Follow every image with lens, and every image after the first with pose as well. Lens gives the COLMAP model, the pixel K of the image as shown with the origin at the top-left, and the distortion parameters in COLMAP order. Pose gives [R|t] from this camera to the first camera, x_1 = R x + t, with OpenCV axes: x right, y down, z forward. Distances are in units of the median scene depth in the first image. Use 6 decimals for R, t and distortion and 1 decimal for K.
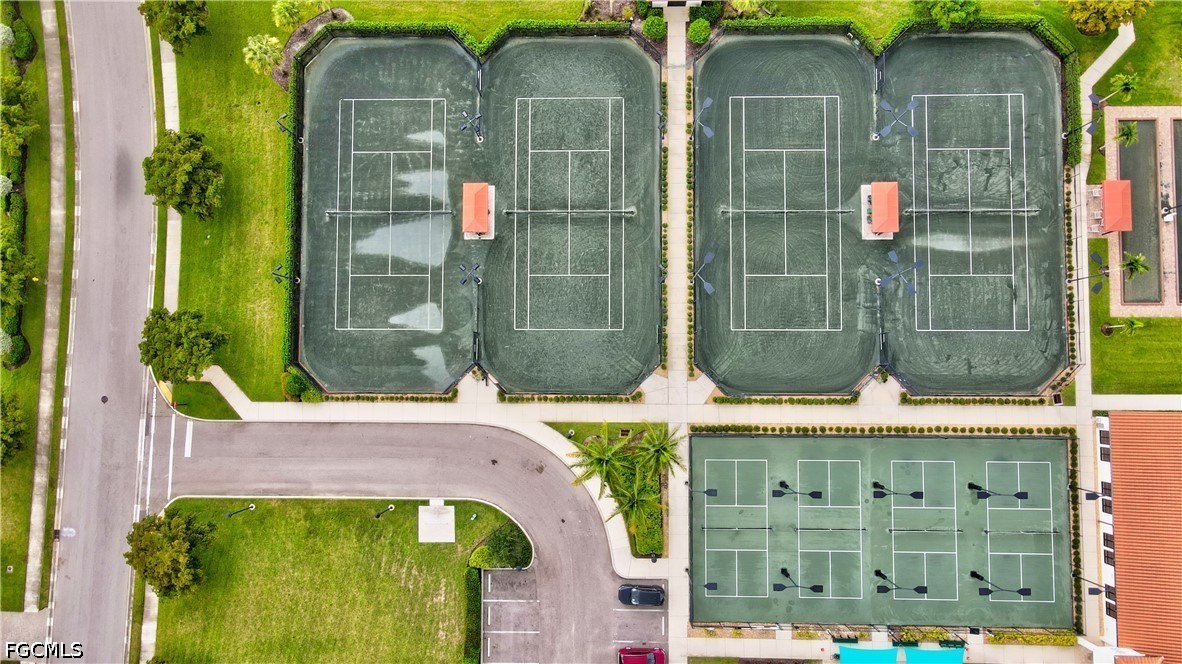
lens RADIAL K [[837.8, 0, 591.0], [0, 837.8, 332.0], [0, 0, 1]] dist [0.001895, 0.000846]
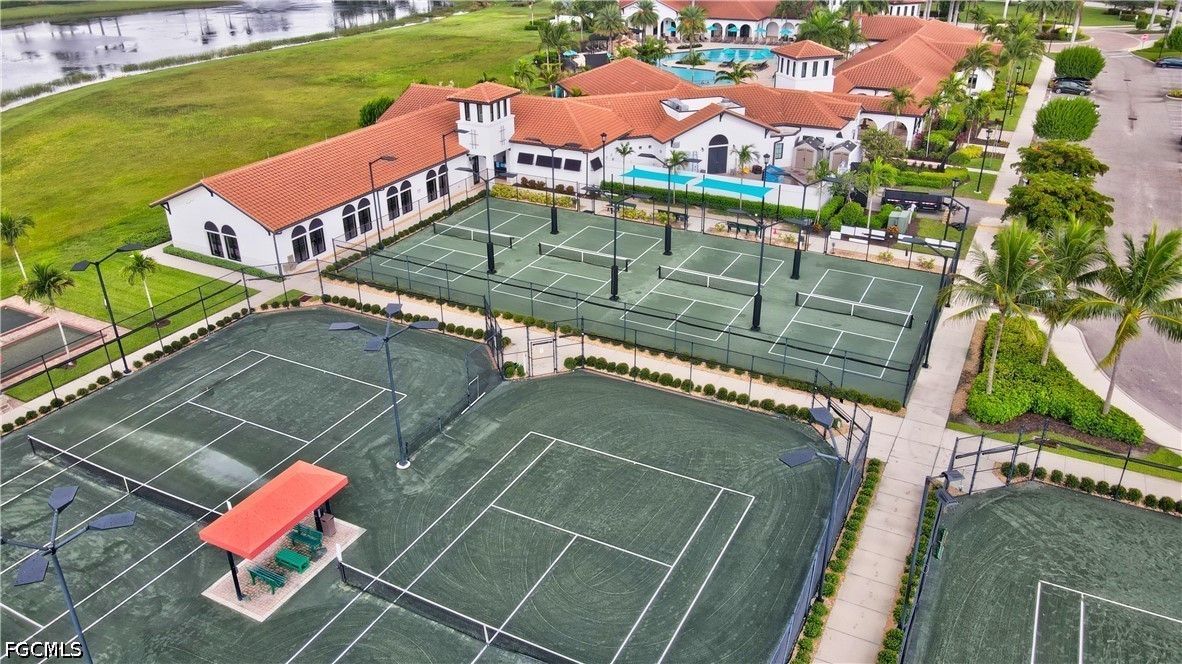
lens RADIAL K [[837.8, 0, 591.0], [0, 837.8, 332.0], [0, 0, 1]] dist [0.001895, 0.000846]
pose [[-0.883084, -0.200260, 0.424334, 0.077733], [0.469213, -0.380108, 0.797093, -0.344483], [0.001667, 0.903003, 0.429632, 0.743745]]
